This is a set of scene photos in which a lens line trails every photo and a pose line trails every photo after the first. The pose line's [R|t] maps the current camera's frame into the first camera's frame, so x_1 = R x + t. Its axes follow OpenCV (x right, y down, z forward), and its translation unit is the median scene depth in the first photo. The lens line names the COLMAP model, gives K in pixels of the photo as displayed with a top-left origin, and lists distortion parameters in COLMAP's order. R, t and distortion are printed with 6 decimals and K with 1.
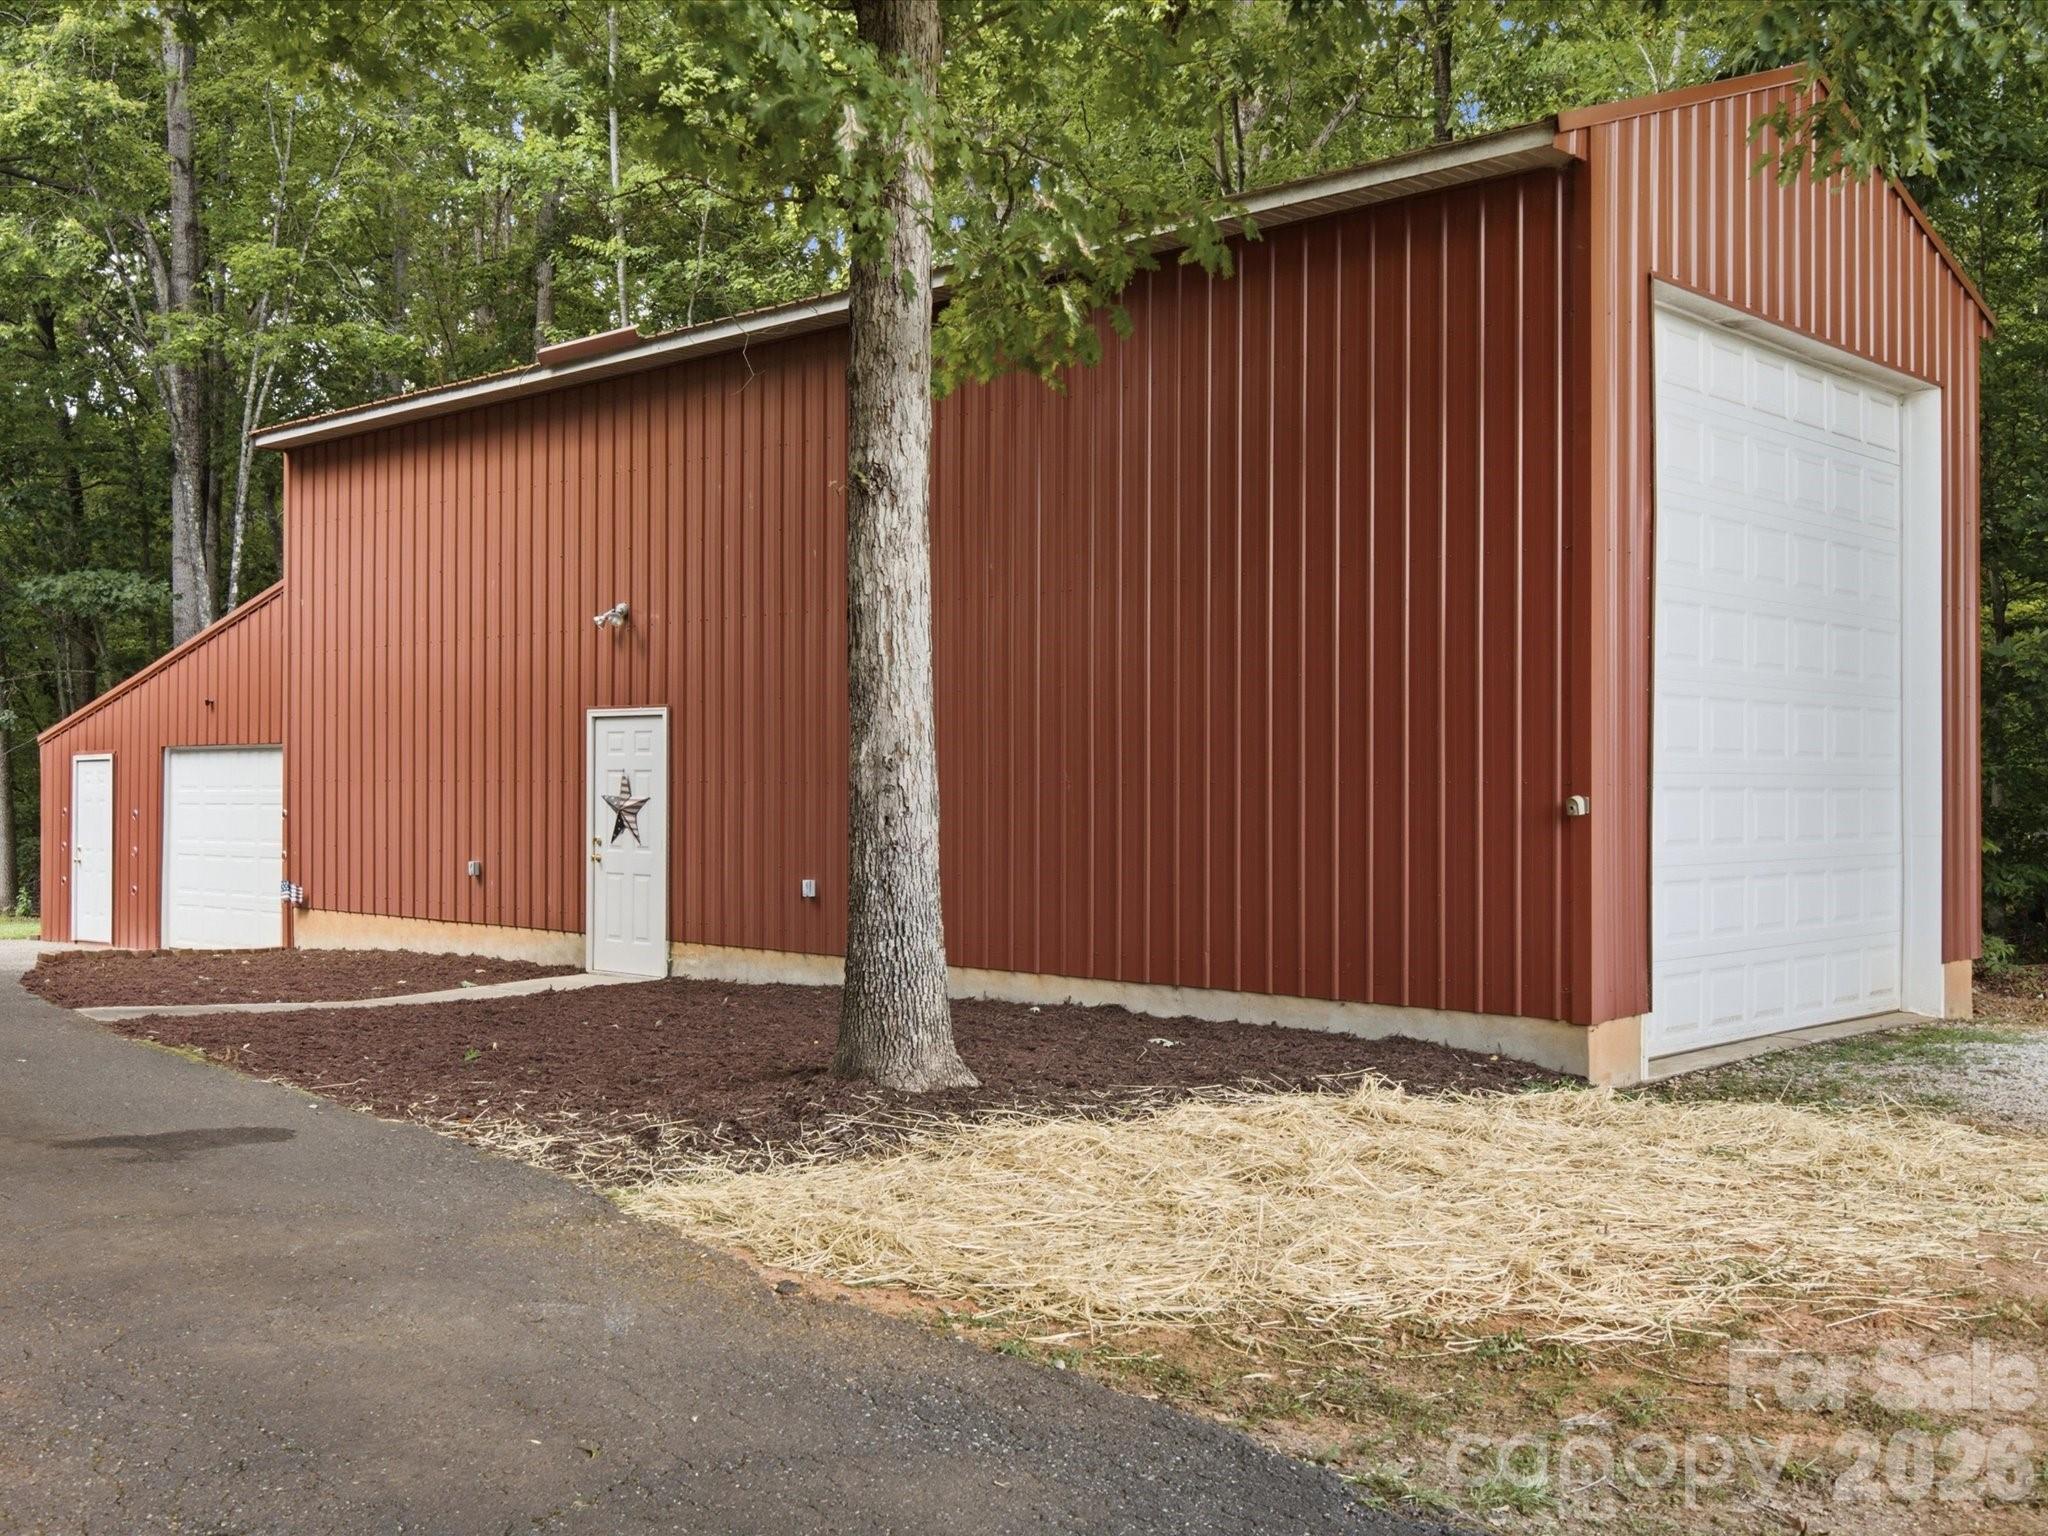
lens RADIAL K [[1413.2, 0, 1027.3], [0, 1413.2, 772.0], [0, 0, 1]] dist [0.034990, -0.027913]
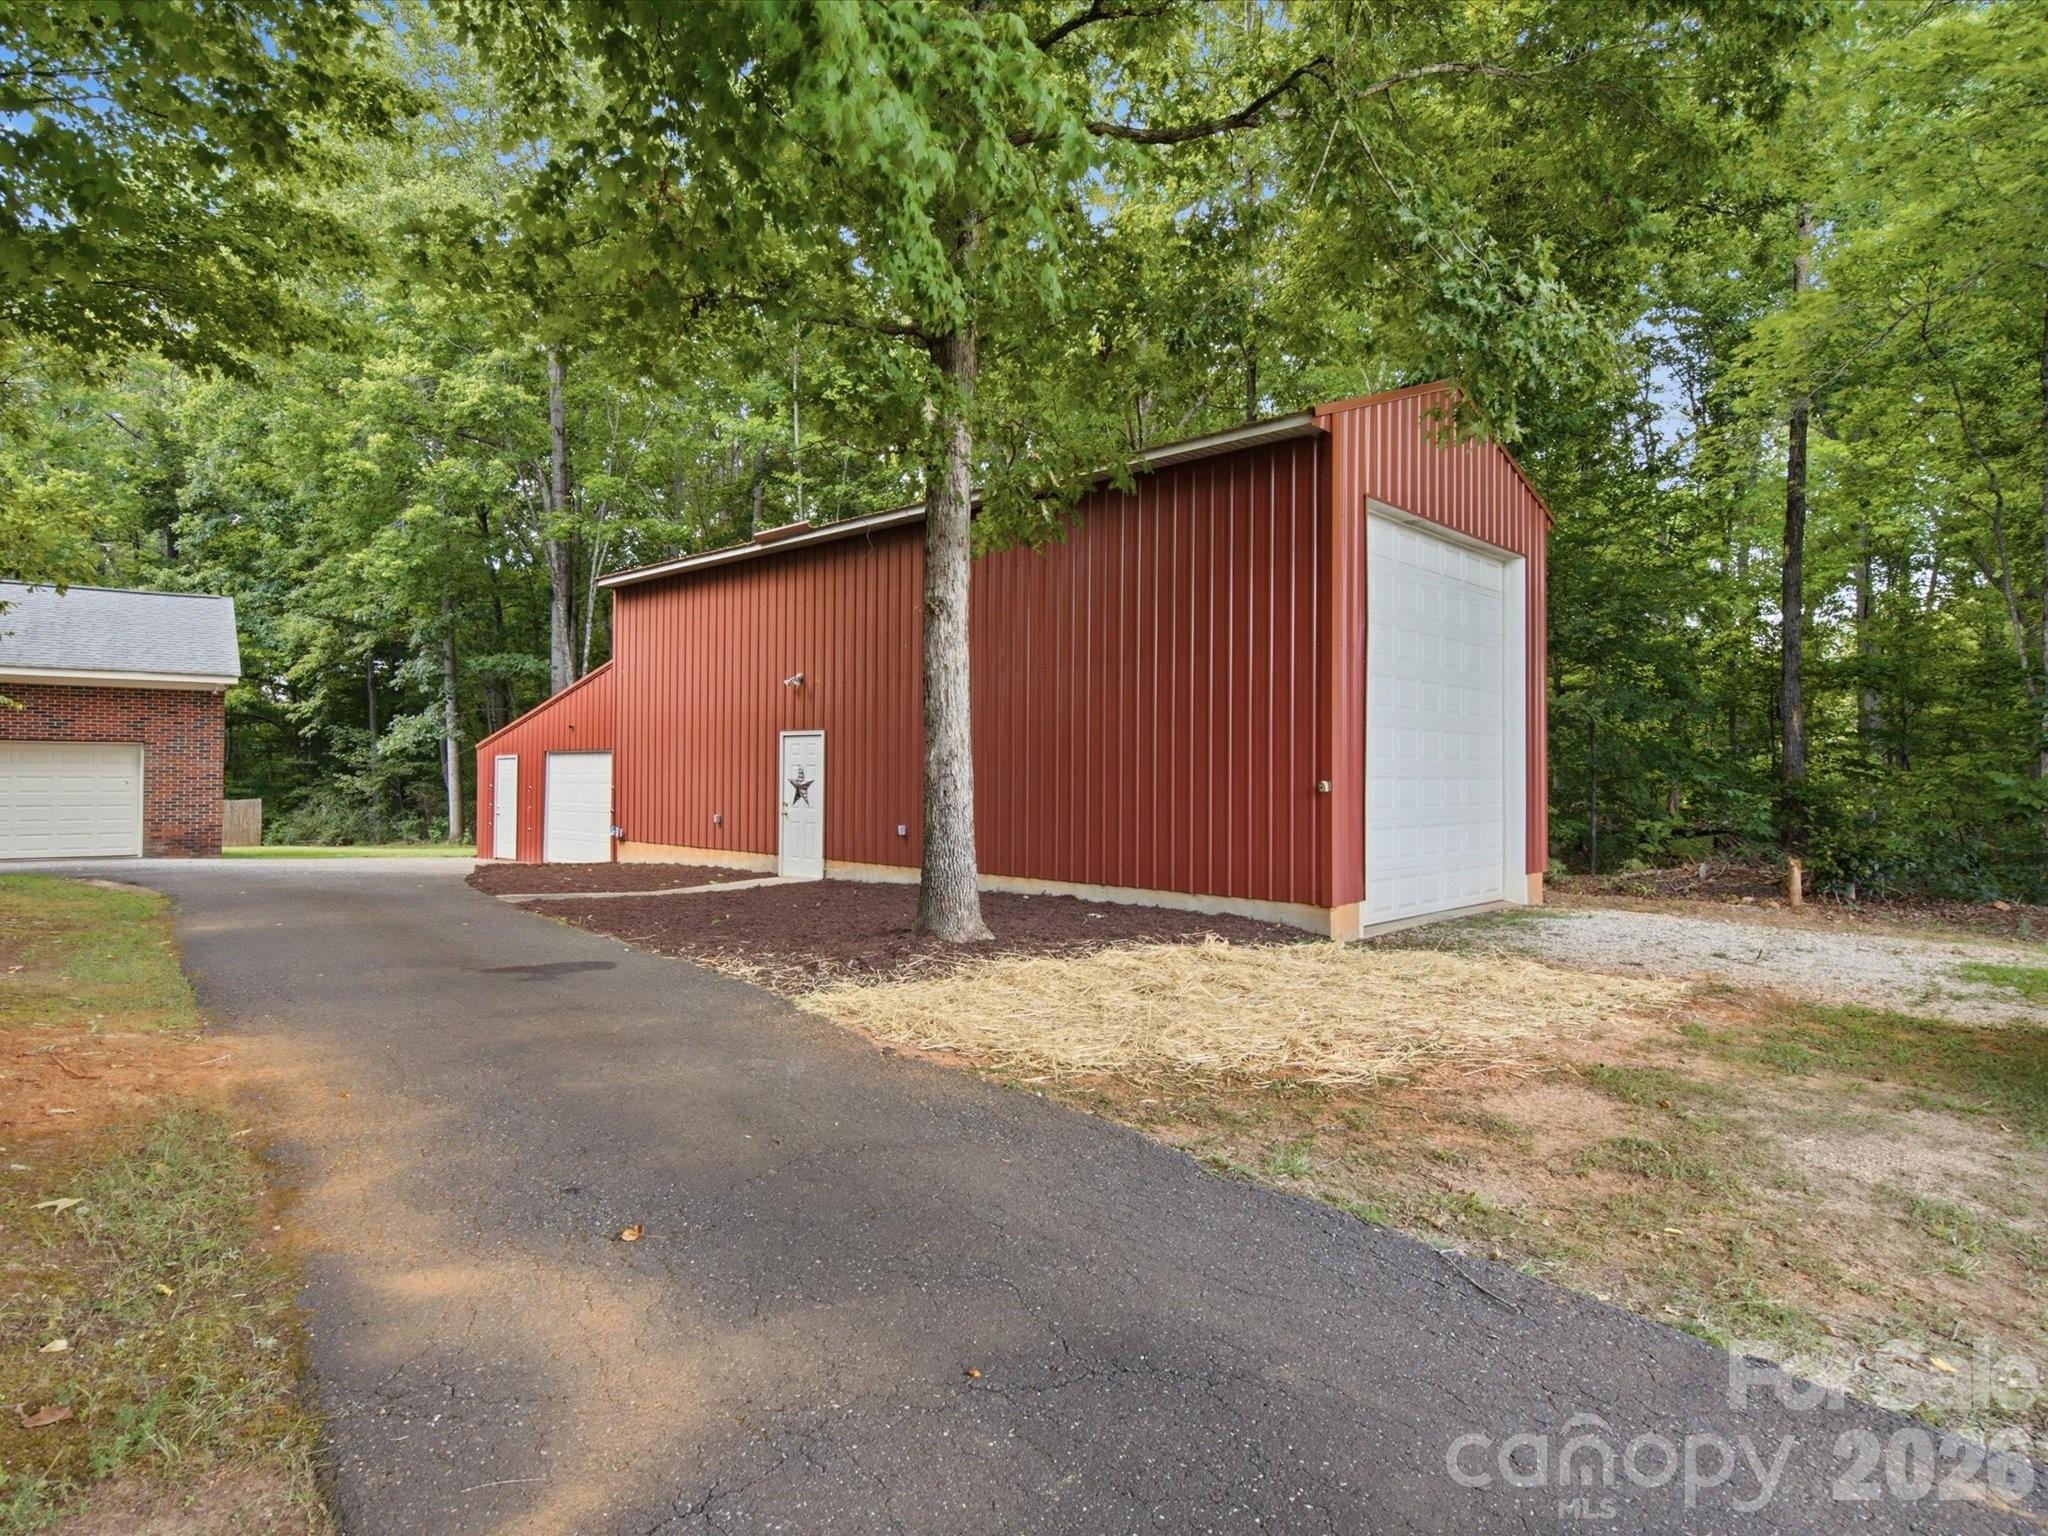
lens RADIAL K [[1413.2, 0, 1028.9], [0, 1413.2, 763.9], [0, 0, 1]] dist [0.034990, -0.027913]
pose [[0.999924, 0.004055, 0.011607, -0.012054], [-0.004157, 0.999953, 0.008789, -0.019779], [-0.011571, -0.008837, 0.999894, -0.810034]]
